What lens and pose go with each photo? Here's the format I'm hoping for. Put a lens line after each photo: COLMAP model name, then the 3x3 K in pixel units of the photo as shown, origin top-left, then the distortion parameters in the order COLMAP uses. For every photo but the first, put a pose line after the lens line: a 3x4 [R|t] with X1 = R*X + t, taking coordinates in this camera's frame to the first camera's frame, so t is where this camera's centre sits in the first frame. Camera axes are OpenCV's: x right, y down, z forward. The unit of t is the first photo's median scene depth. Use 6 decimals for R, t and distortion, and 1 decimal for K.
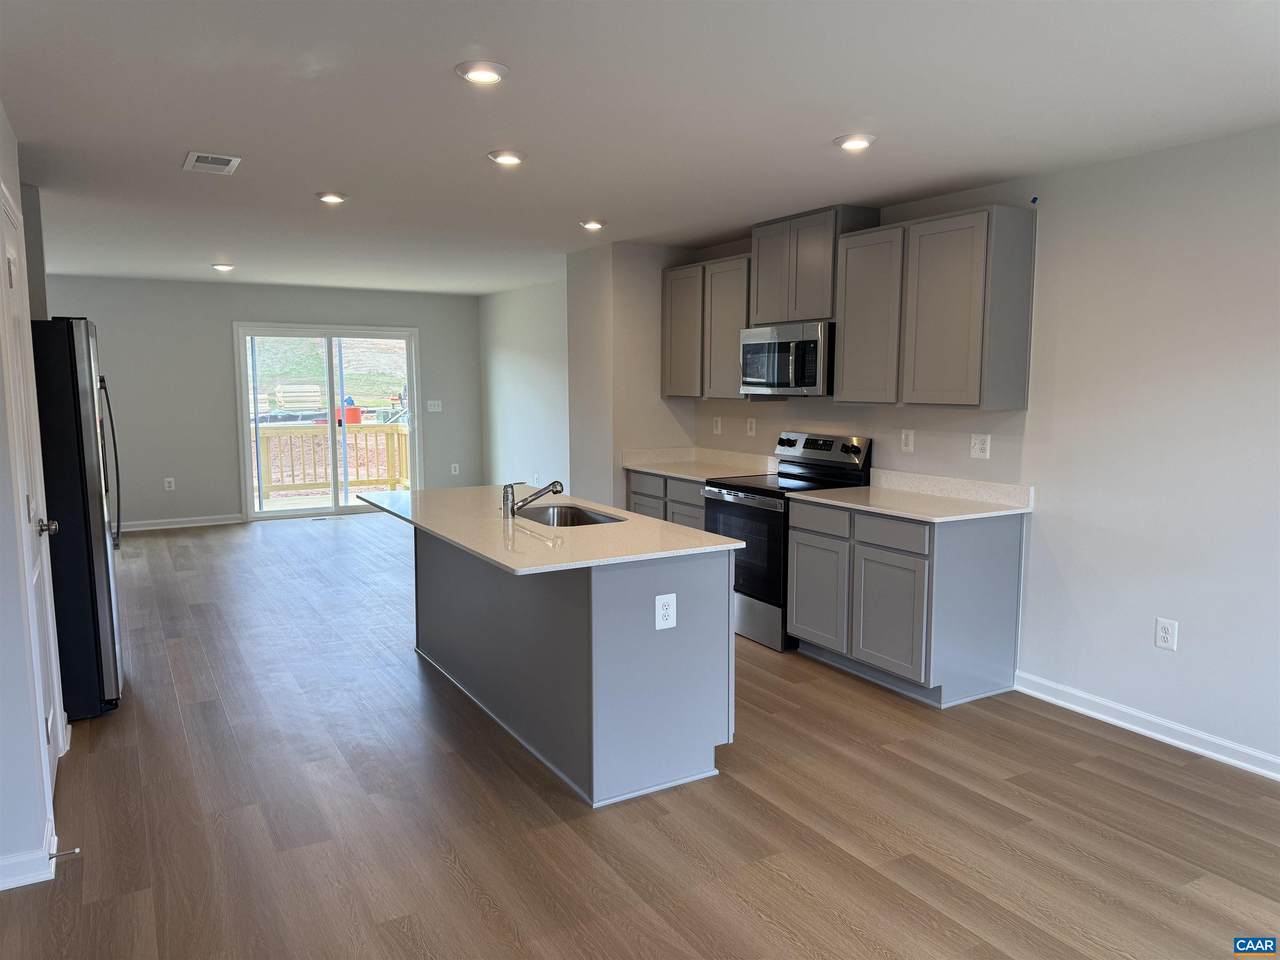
lens RADIAL K [[937.3, 0, 696.4], [0, 937.3, 476.0], [0, 0, 1]] dist [0.141519, -0.182911]
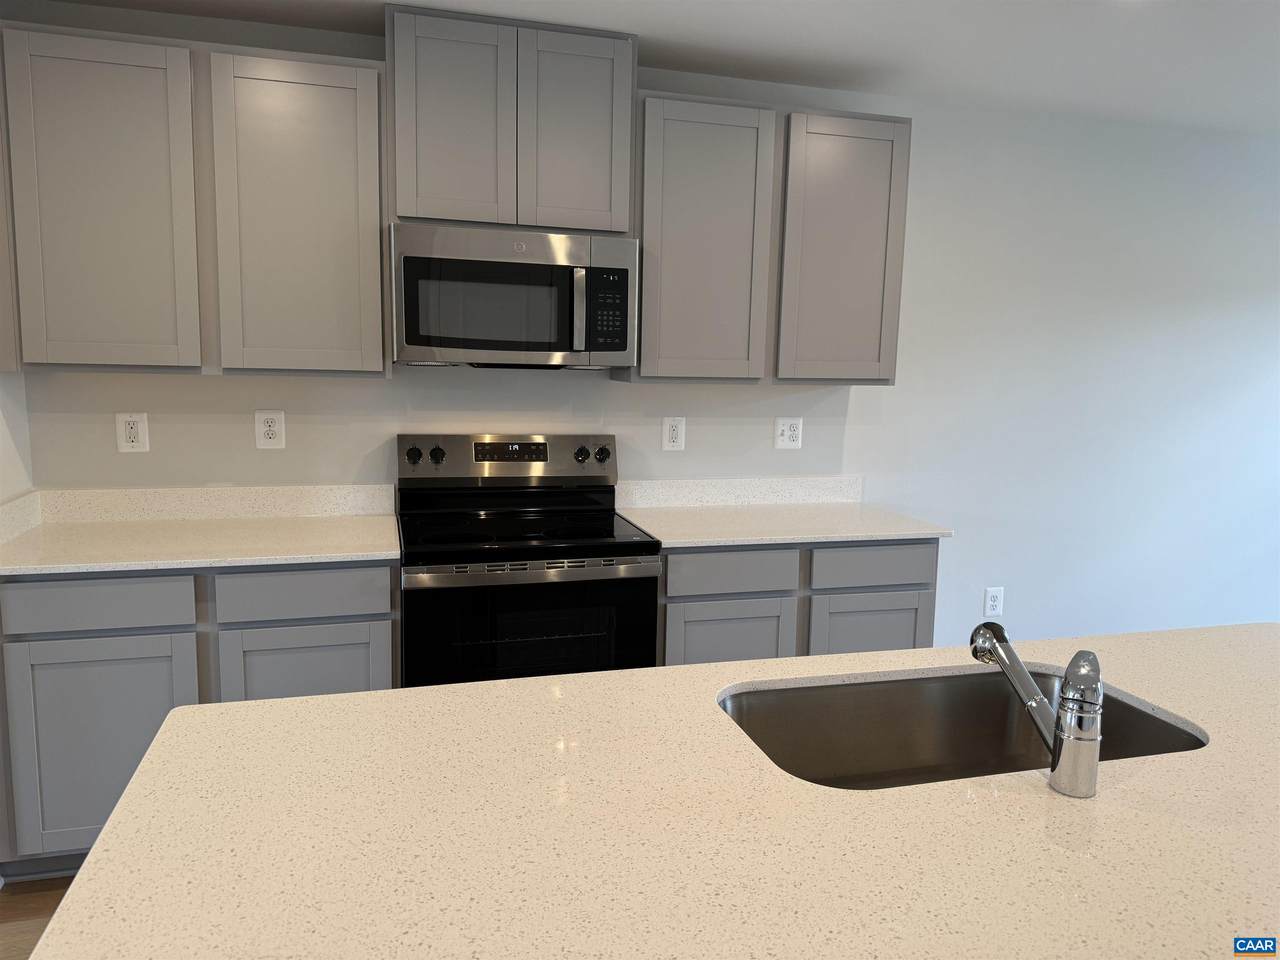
lens RADIAL K [[937.3, 0, 696.4], [0, 937.3, 476.0], [0, 0, 1]] dist [0.141519, -0.182911]
pose [[0.235322, -0.112407, 0.965395, -0.427284], [0.080243, 0.992145, 0.095961, -0.070958], [-0.968599, 0.054885, 0.242494, 0.824493]]
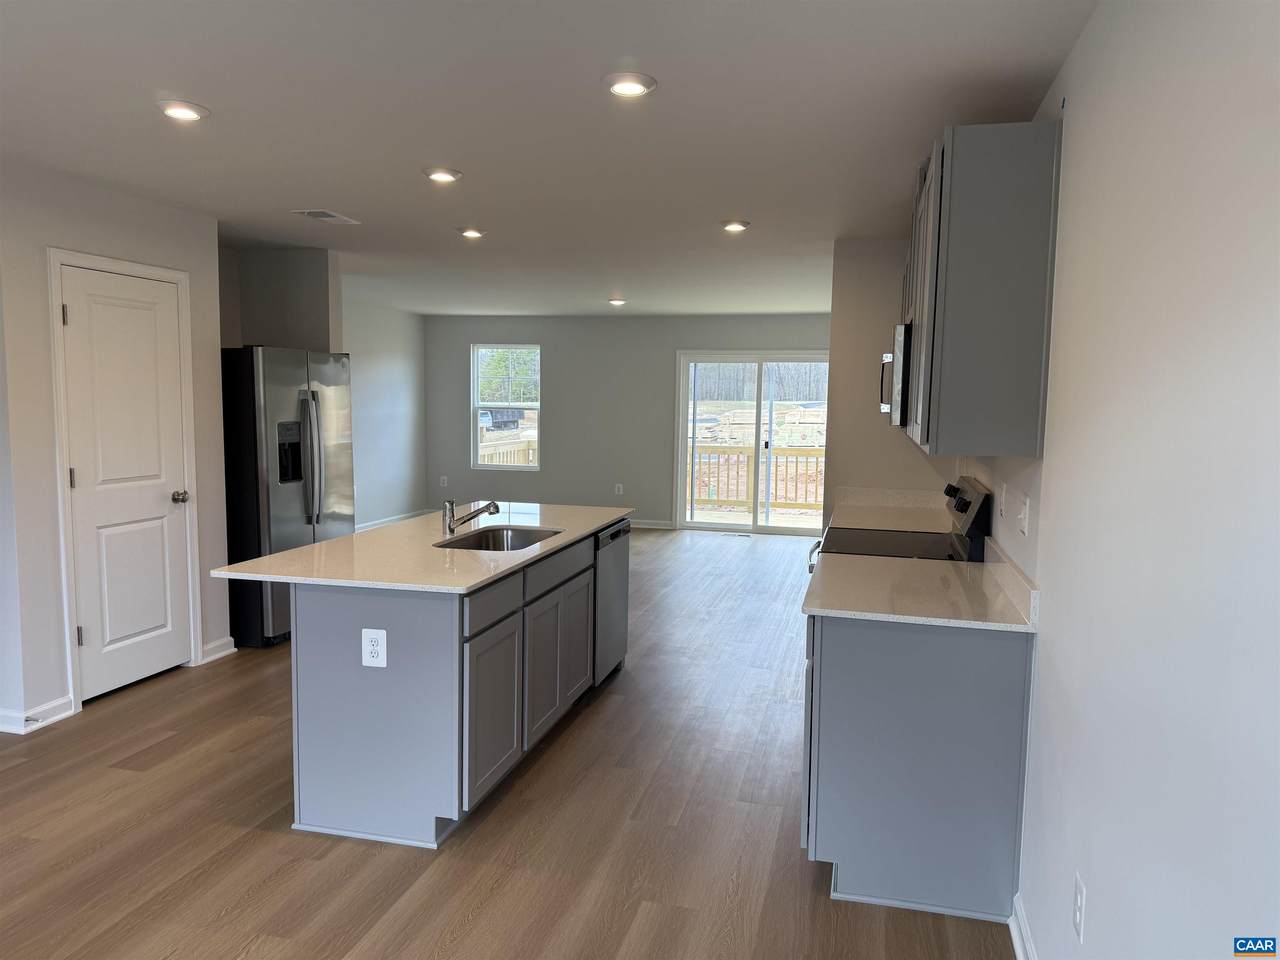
lens RADIAL K [[956.0, 0, 640.0], [0, 956.0, 480.0], [0, 0, 1]] dist [-0.003698, -0.006370]
pose [[0.693568, 0.076945, -0.716270, 0.524291], [-0.096612, 0.995232, 0.013363, -0.035632], [0.713883, 0.059933, 0.697695, 0.351997]]
